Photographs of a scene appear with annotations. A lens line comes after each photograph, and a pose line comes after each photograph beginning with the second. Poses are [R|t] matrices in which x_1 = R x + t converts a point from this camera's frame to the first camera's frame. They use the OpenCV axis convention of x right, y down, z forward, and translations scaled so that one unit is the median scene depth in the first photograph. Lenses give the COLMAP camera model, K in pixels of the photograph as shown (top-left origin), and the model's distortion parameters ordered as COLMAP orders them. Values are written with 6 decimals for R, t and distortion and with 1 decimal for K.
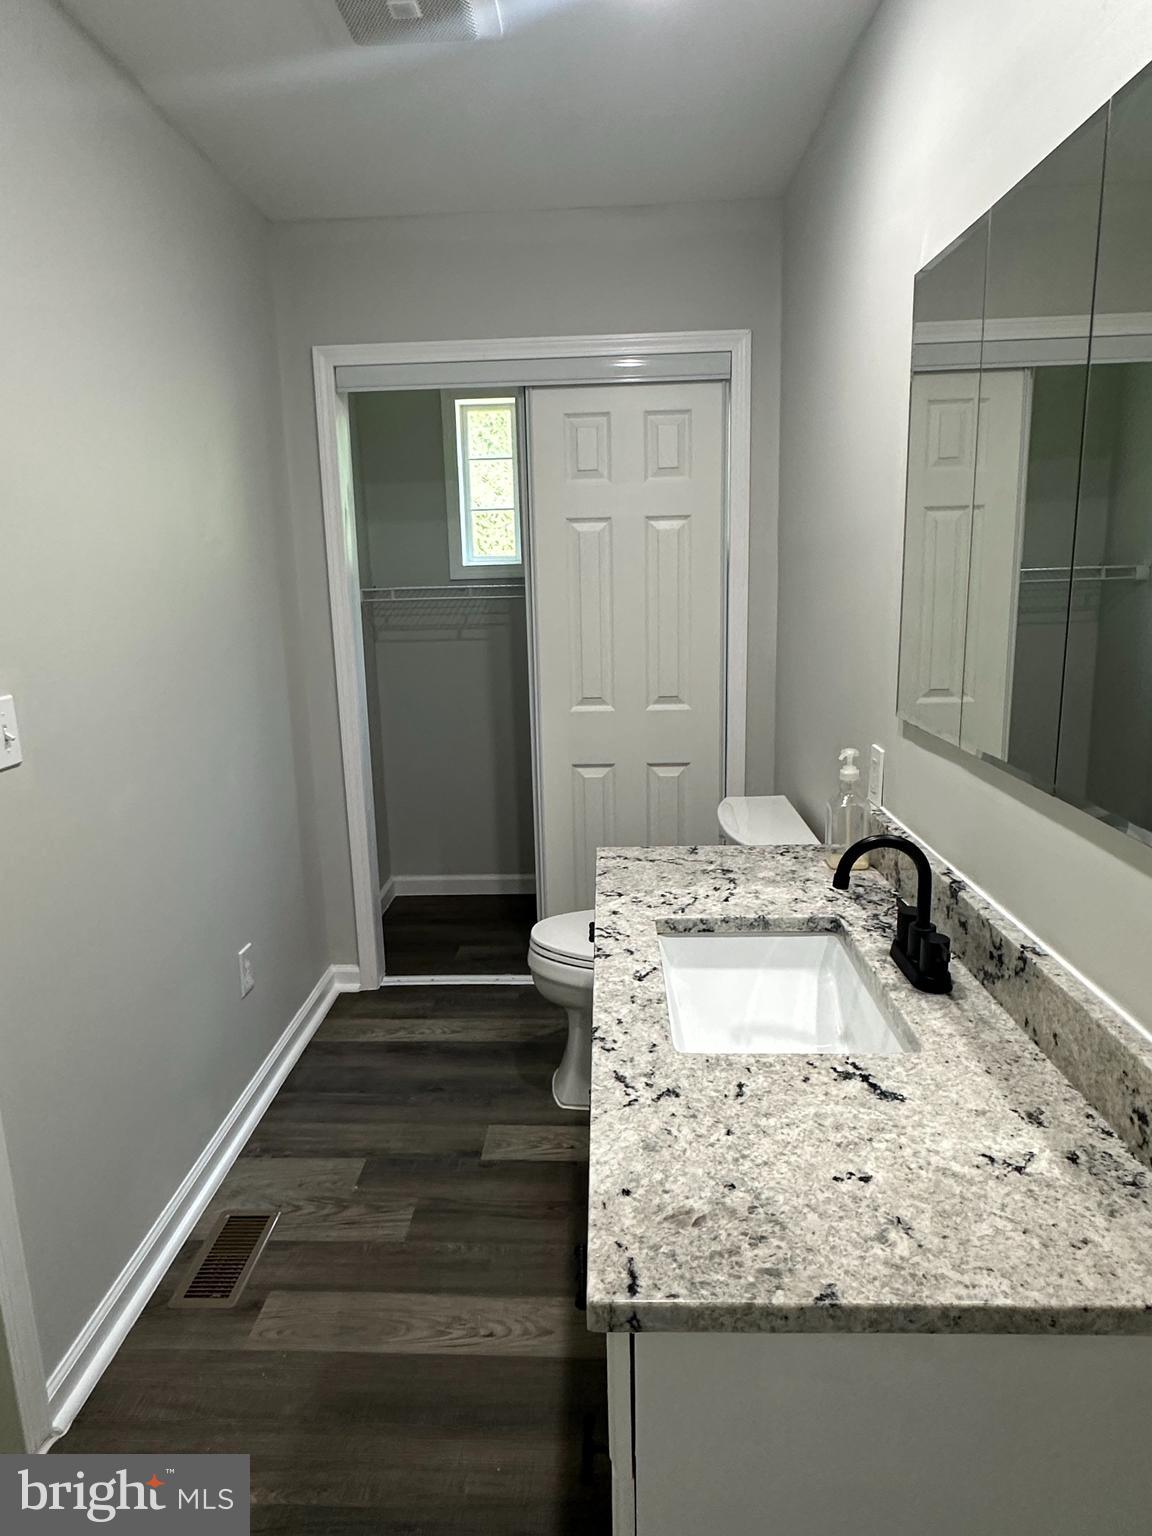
lens RADIAL K [[941.0, 0, 576.0], [0, 941.0, 768.0], [0, 0, 1]] dist [-0.003427, -0.001138]
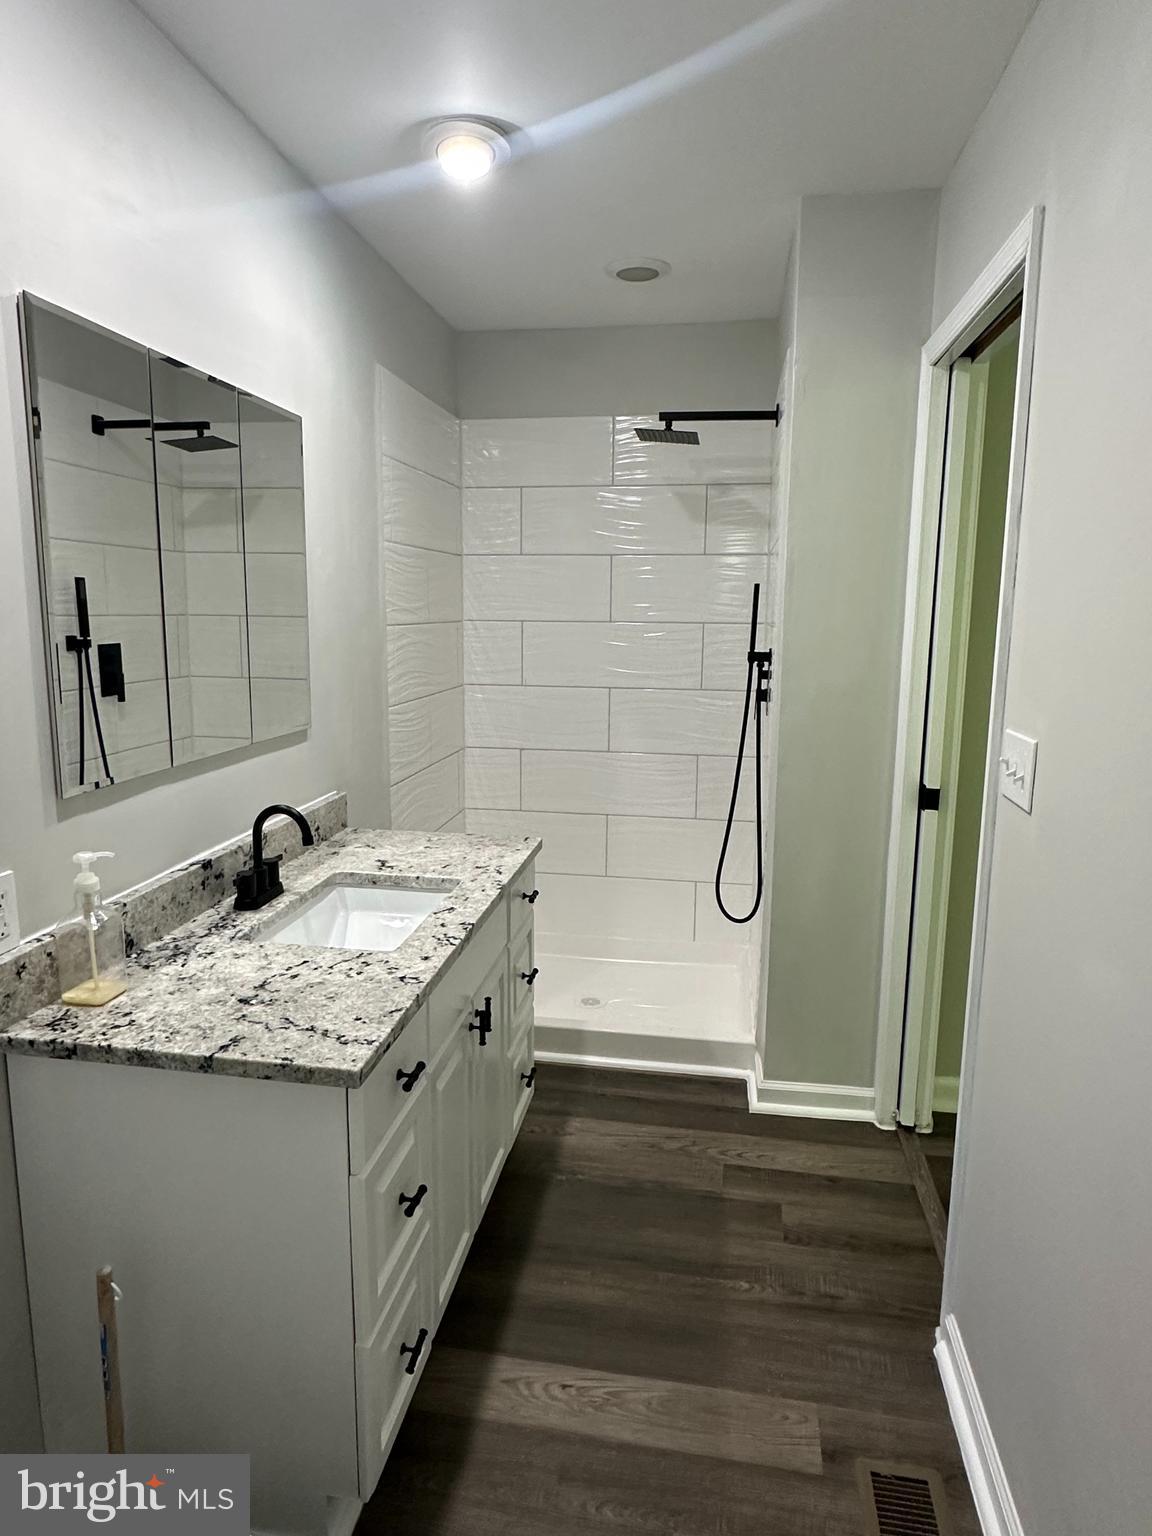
lens RADIAL K [[941.0, 0, 576.0], [0, 941.0, 768.0], [0, 0, 1]] dist [-0.003427, -0.001138]
pose [[-0.991322, -0.008915, 0.131151, -0.237545], [0.040610, 0.928126, 0.370044, -0.384346], [-0.125023, 0.372158, -0.919710, 1.744392]]
